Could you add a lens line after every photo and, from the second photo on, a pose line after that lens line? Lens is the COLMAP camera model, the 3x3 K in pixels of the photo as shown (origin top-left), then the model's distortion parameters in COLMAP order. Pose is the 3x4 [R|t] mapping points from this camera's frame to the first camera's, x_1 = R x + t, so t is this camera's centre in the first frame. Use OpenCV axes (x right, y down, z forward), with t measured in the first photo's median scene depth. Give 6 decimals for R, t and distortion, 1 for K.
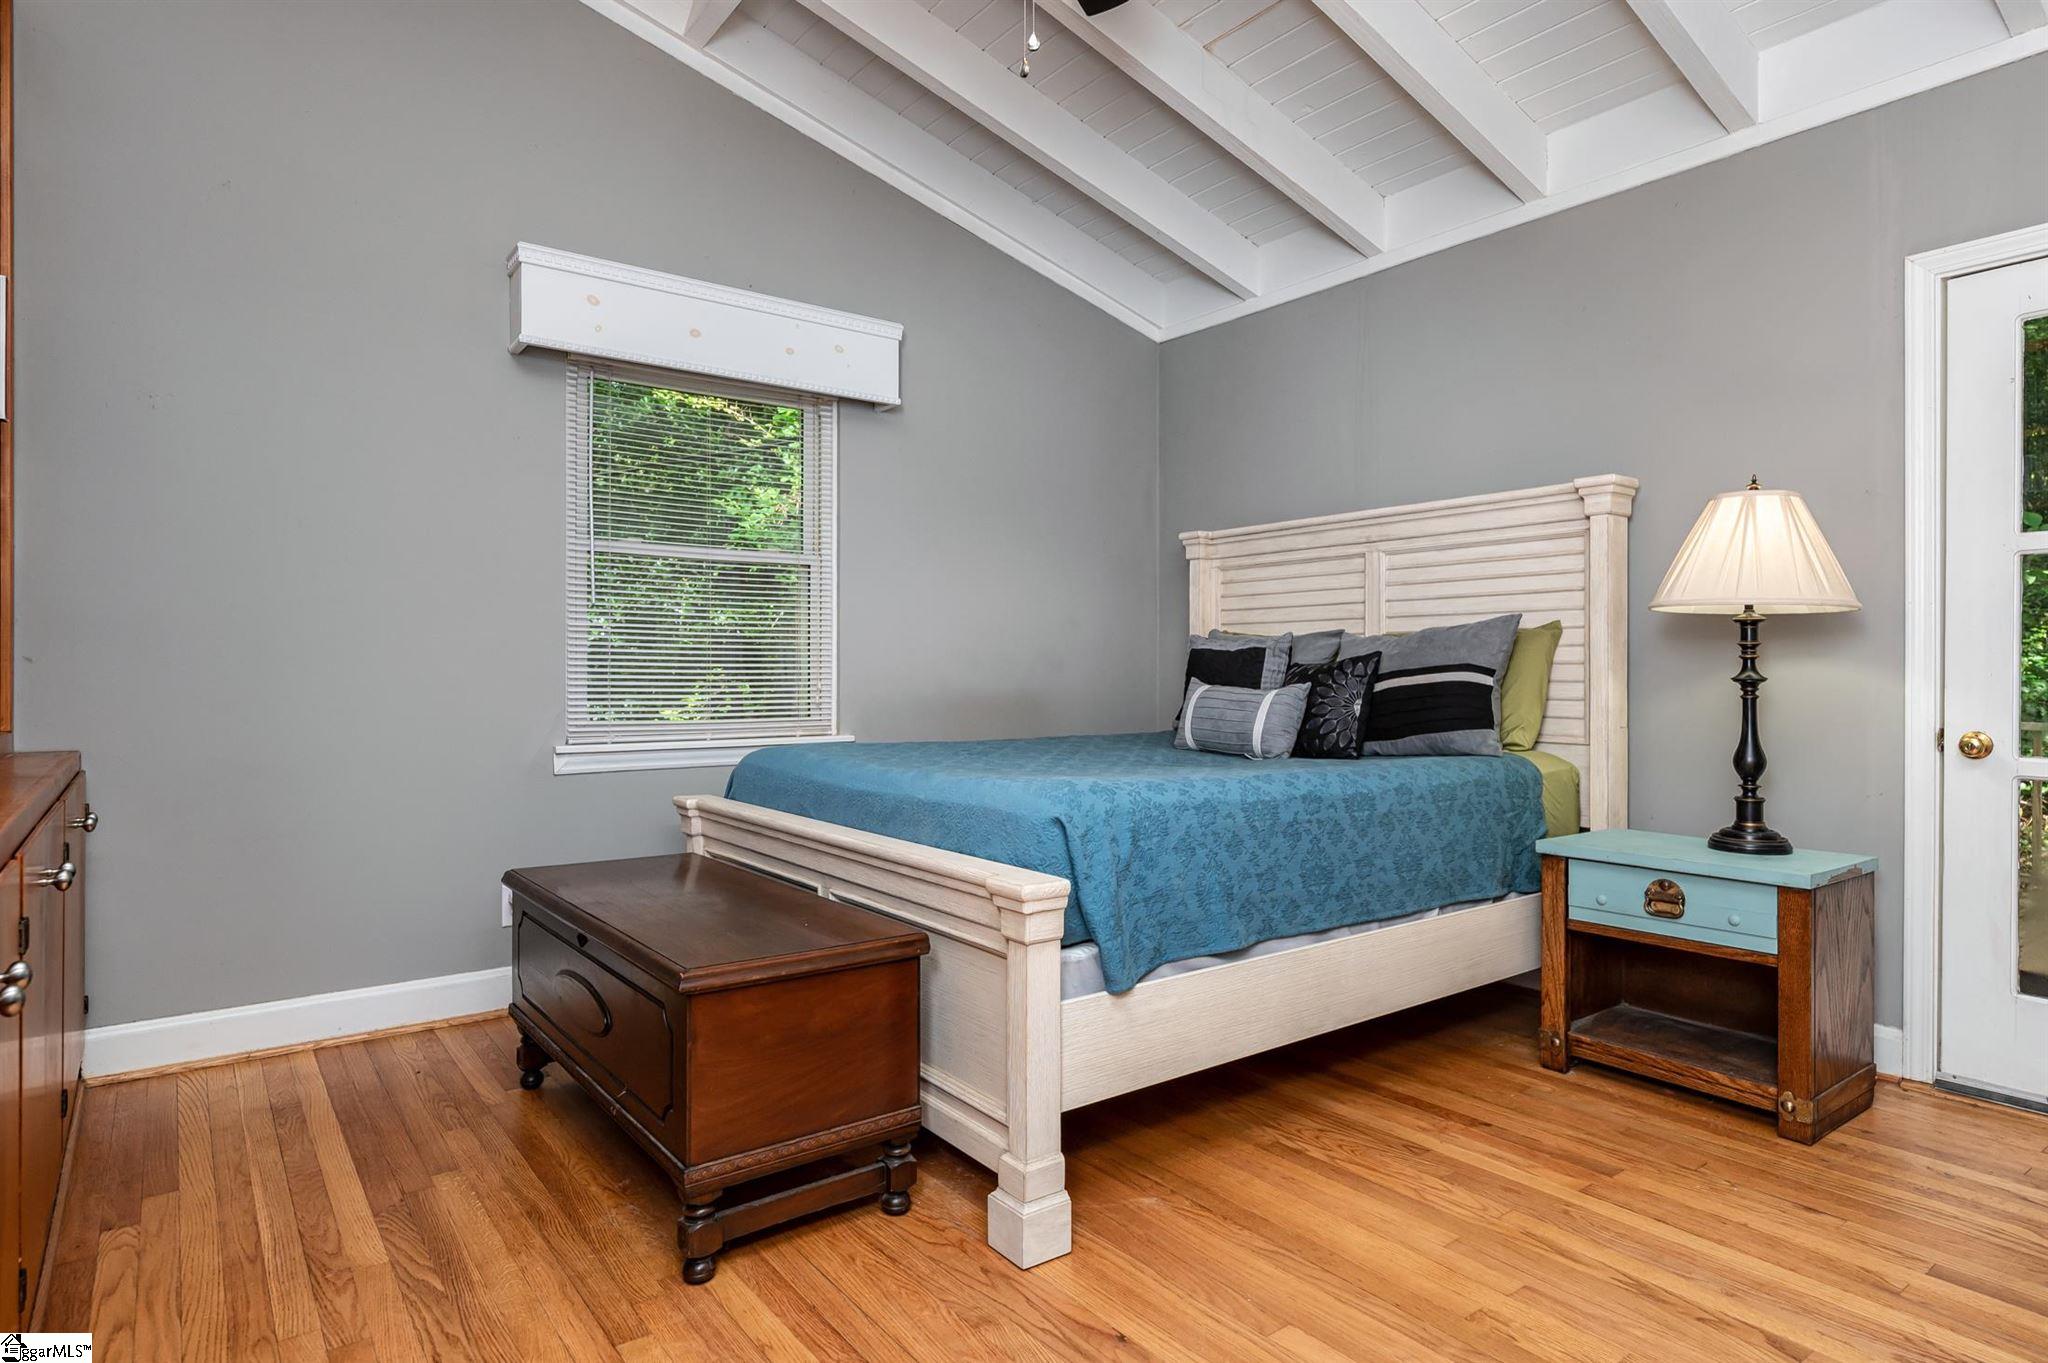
lens RADIAL K [[1124.5, 0, 1024.0], [0, 1124.5, 681.5], [0, 0, 1]] dist [0.001157, 0.000129]
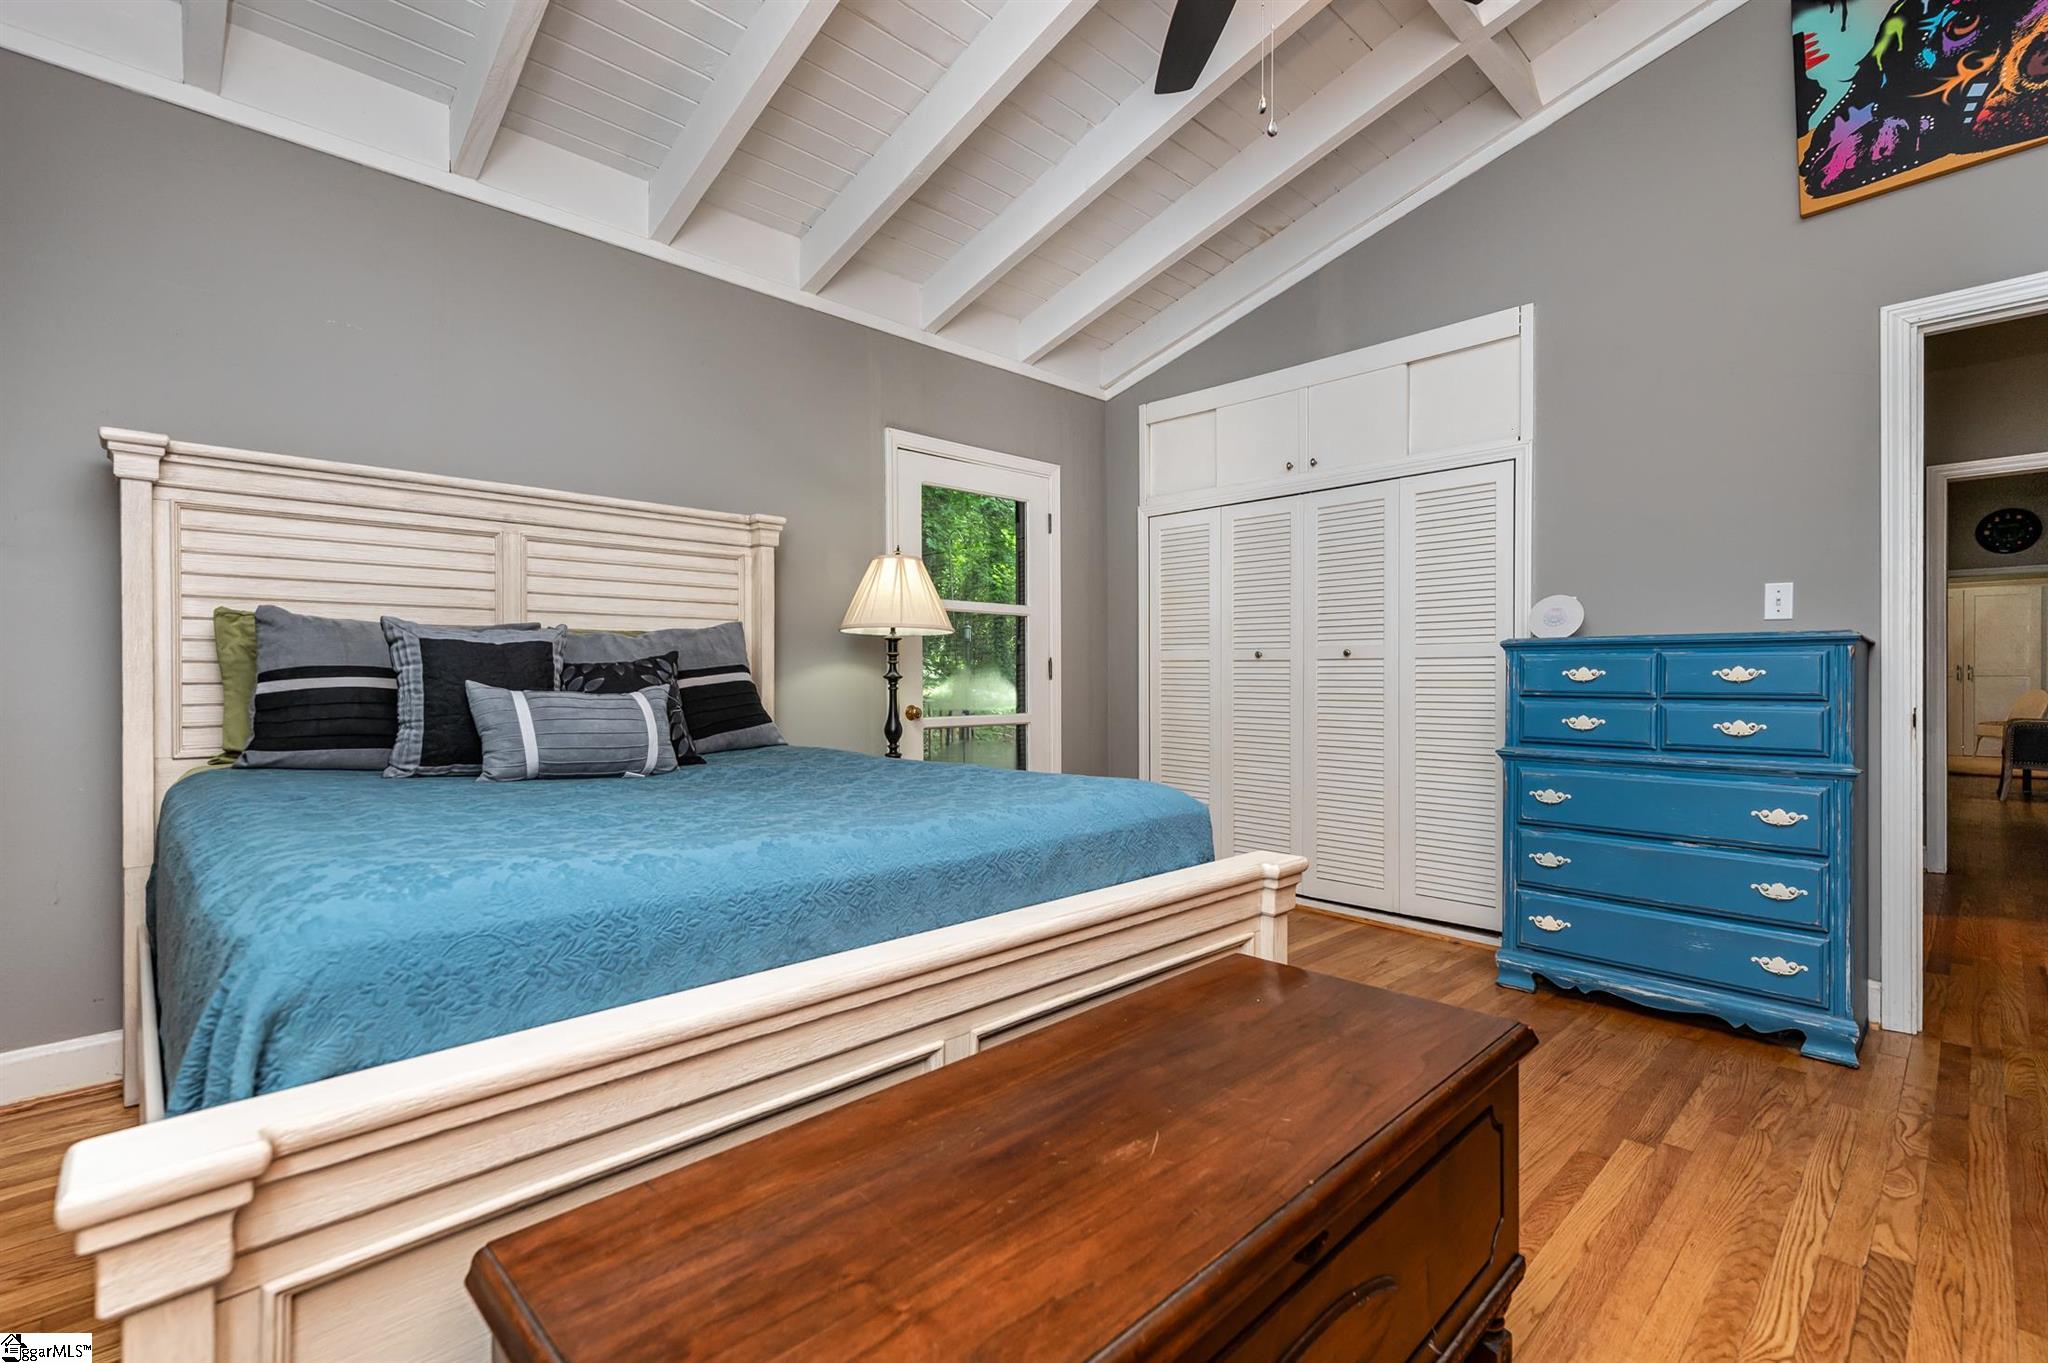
lens RADIAL K [[915.6, 0, 1024.0], [0, 915.6, 681.5], [0, 0, 1]] dist [-0.000207, 0.000082]
pose [[-0.115467, -0.010620, 0.993255, -0.611607], [0.004497, 0.999927, 0.011214, -0.008687], [-0.993301, 0.005762, -0.115411, 0.944159]]
